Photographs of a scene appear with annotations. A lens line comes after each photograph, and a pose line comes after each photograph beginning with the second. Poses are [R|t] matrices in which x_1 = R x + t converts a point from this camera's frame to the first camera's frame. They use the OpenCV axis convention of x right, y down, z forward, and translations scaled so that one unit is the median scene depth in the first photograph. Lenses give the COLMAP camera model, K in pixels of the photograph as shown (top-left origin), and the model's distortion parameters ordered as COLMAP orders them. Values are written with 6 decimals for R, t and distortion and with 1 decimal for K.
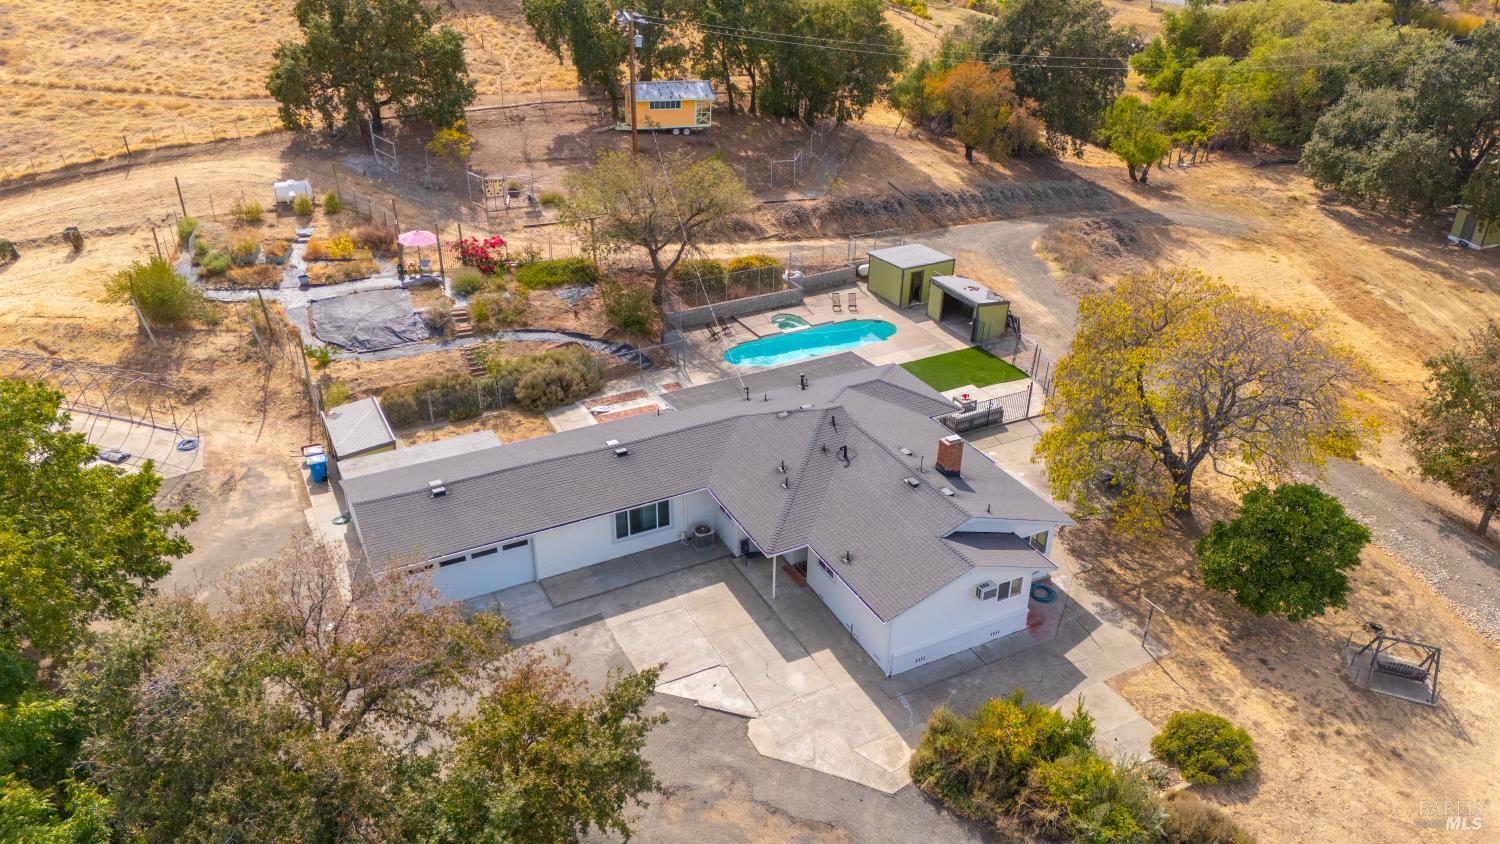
lens RADIAL K [[1099.2, 0, 746.6], [0, 1099.2, 418.4], [0, 0, 1]] dist [0.079585, -0.080526]
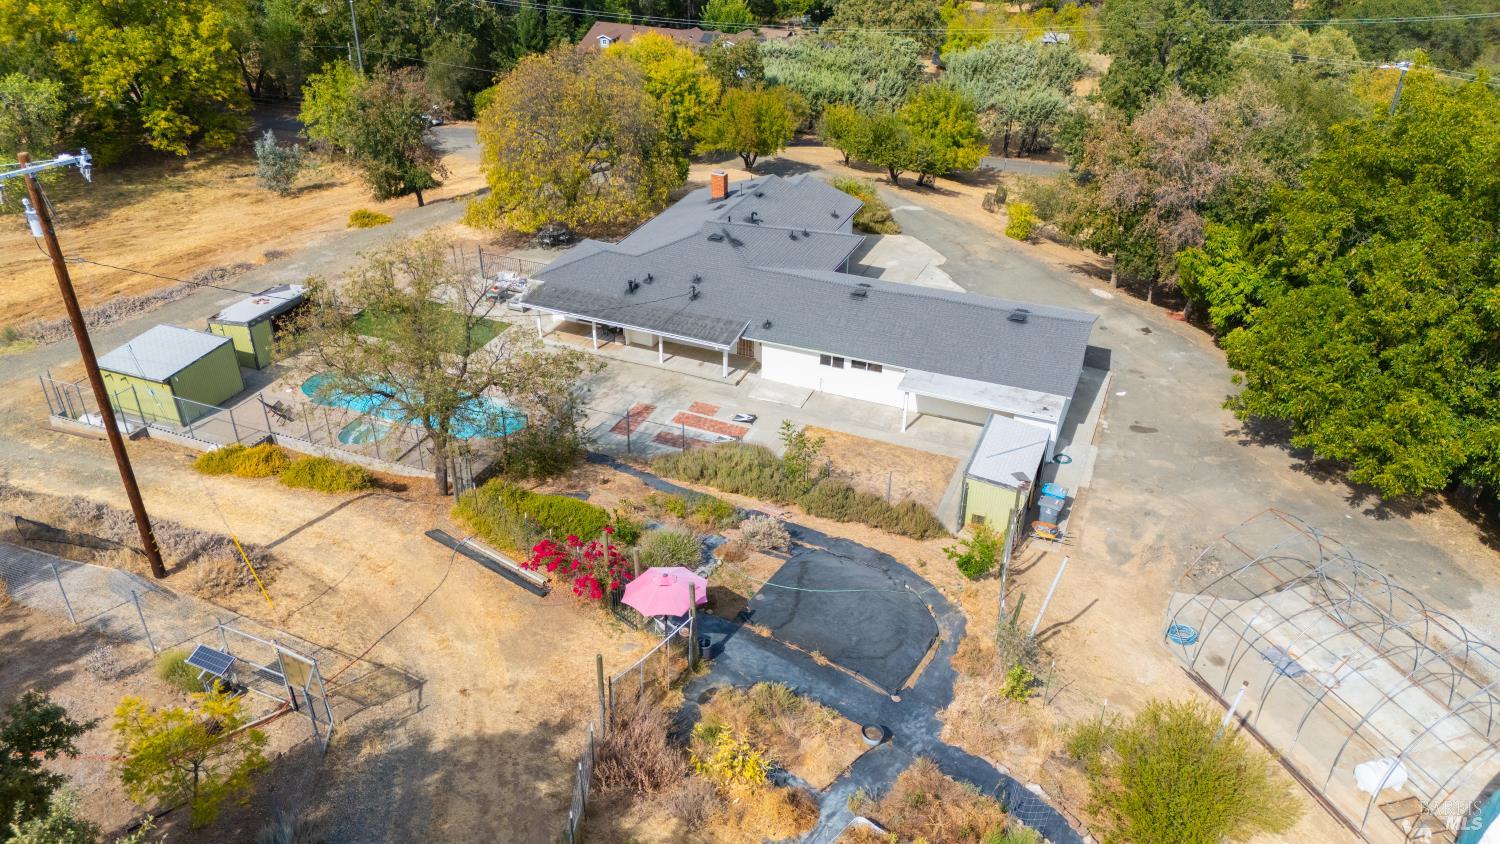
lens RADIAL K [[1099.2, 0, 745.8], [0, 1099.2, 430.5], [0, 0, 1]] dist [0.079585, -0.080526]
pose [[-0.643136, -0.403473, 0.650835, -0.618748], [0.344982, 0.606126, 0.716658, -0.547587], [-0.683640, 0.685435, -0.250631, 1.084936]]
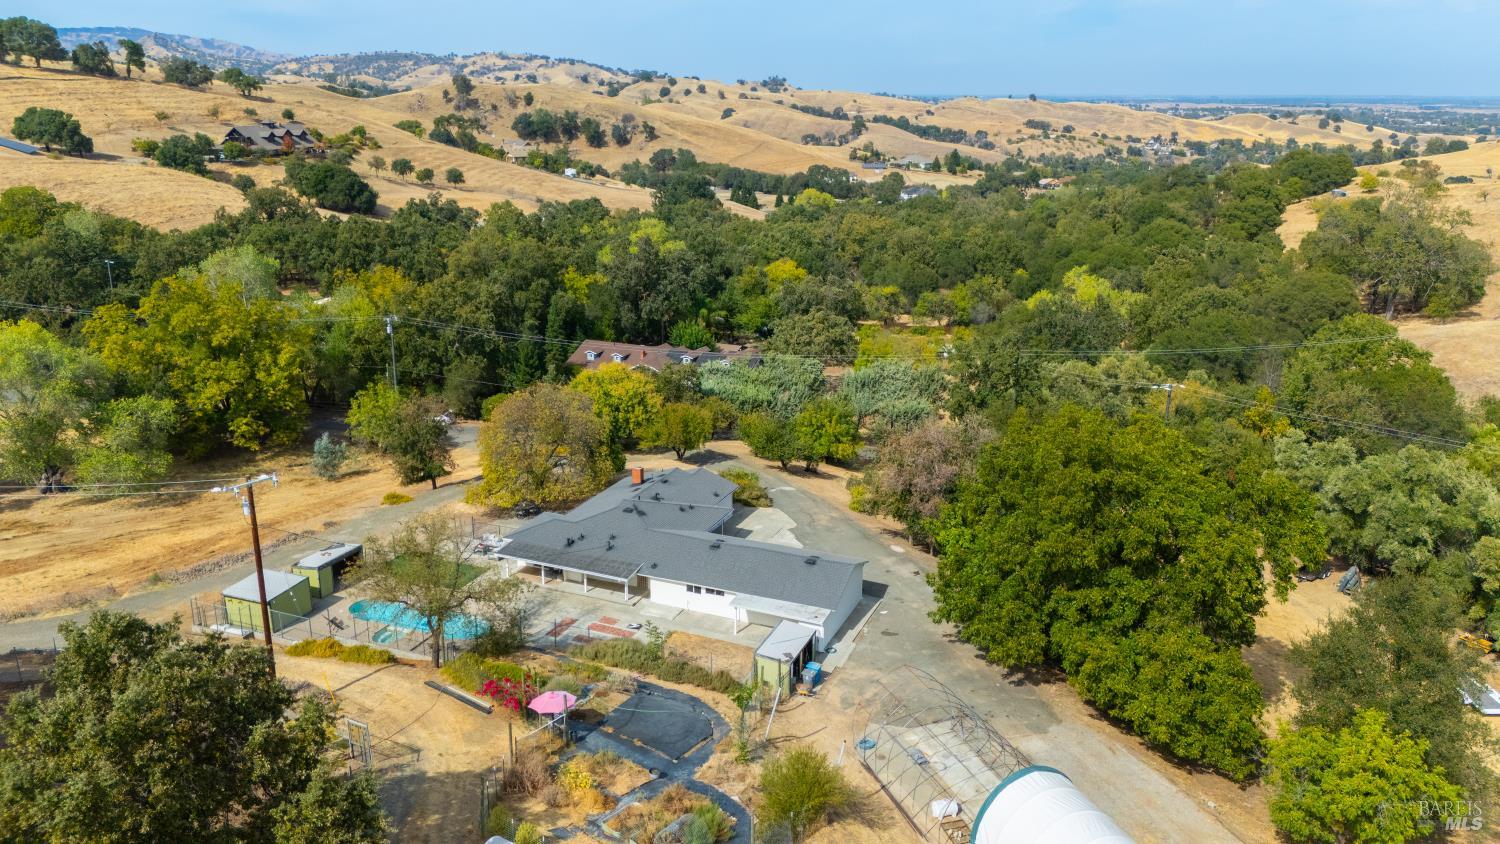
lens RADIAL K [[1099.2, 0, 752.1], [0, 1099.2, 424.1], [0, 0, 1]] dist [0.079585, -0.080526]
pose [[-0.644749, -0.231551, 0.728480, -1.022006], [0.344202, 0.762983, 0.547157, -0.782394], [-0.682513, 0.603523, -0.412232, 1.161228]]
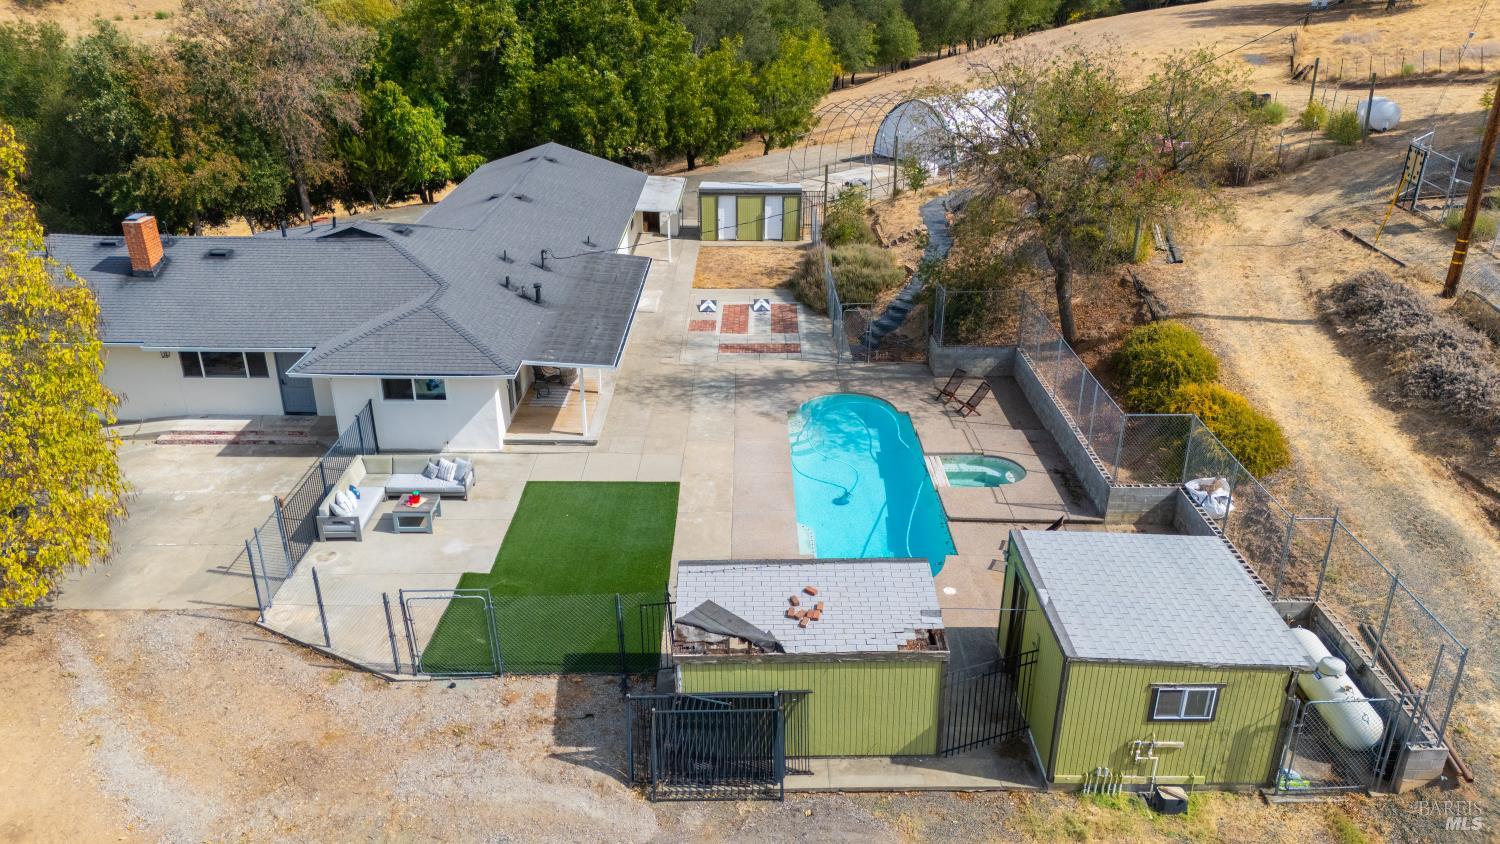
lens RADIAL K [[1099.2, 0, 758.1], [0, 1099.2, 423.7], [0, 0, 1]] dist [0.079585, -0.080526]
pose [[-0.456478, 0.354574, -0.816030, 0.453875], [-0.419305, 0.723196, 0.548791, -0.324910], [0.784736, 0.592676, -0.181448, 1.071925]]
